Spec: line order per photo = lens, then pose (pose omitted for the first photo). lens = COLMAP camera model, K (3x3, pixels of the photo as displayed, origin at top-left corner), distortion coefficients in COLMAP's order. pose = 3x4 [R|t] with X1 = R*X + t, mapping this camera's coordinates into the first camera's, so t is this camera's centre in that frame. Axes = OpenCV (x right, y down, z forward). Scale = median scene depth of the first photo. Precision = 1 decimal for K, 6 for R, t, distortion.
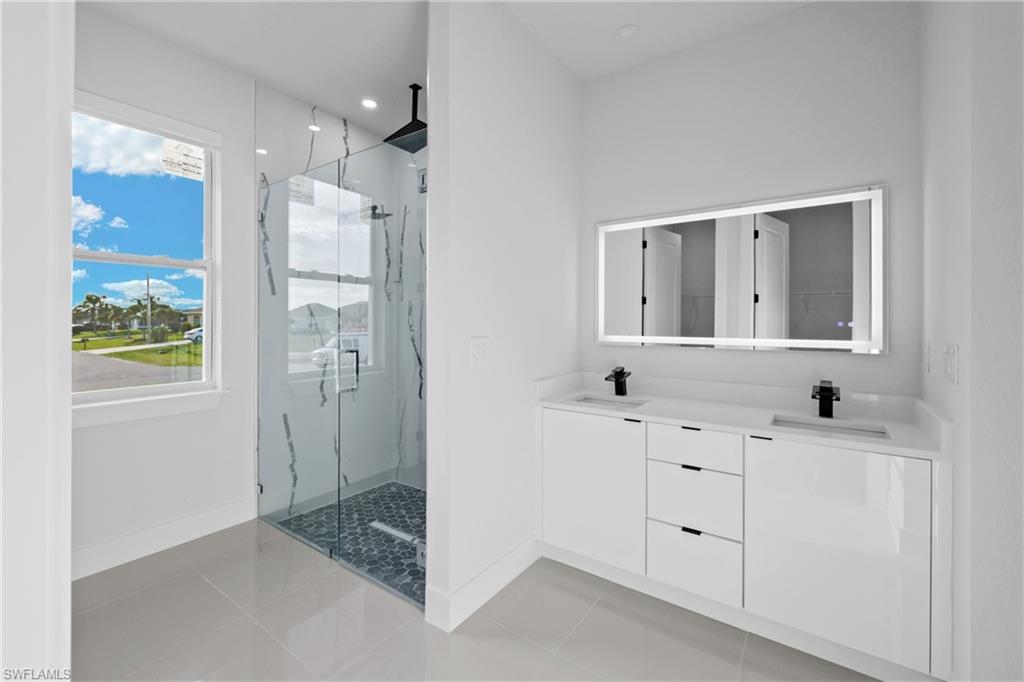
lens RADIAL K [[439.2, 0, 507.0], [0, 439.2, 320.7], [0, 0, 1]] dist [-0.001136, 0.000310]
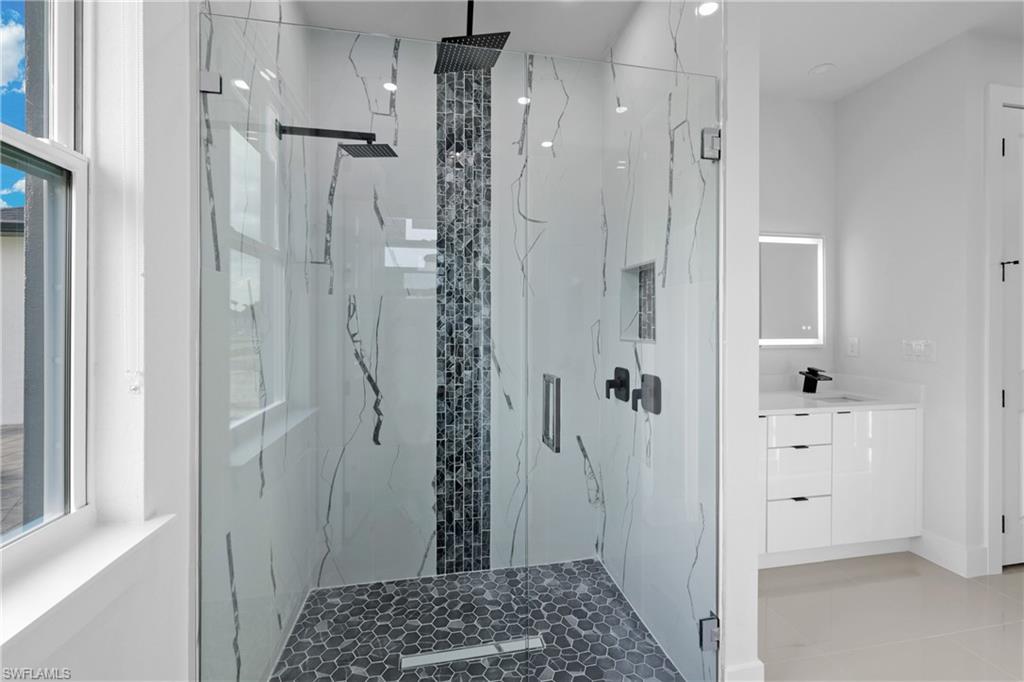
lens RADIAL K [[439.2, 0, 532.8], [0, 439.2, 323.6], [0, 0, 1]] dist [-0.001136, 0.000310]
pose [[0.680504, -0.001073, 0.732743, -0.545854], [0.000695, 0.999999, 0.000819, -0.004306], [-0.732744, -0.000049, 0.680505, 0.401354]]
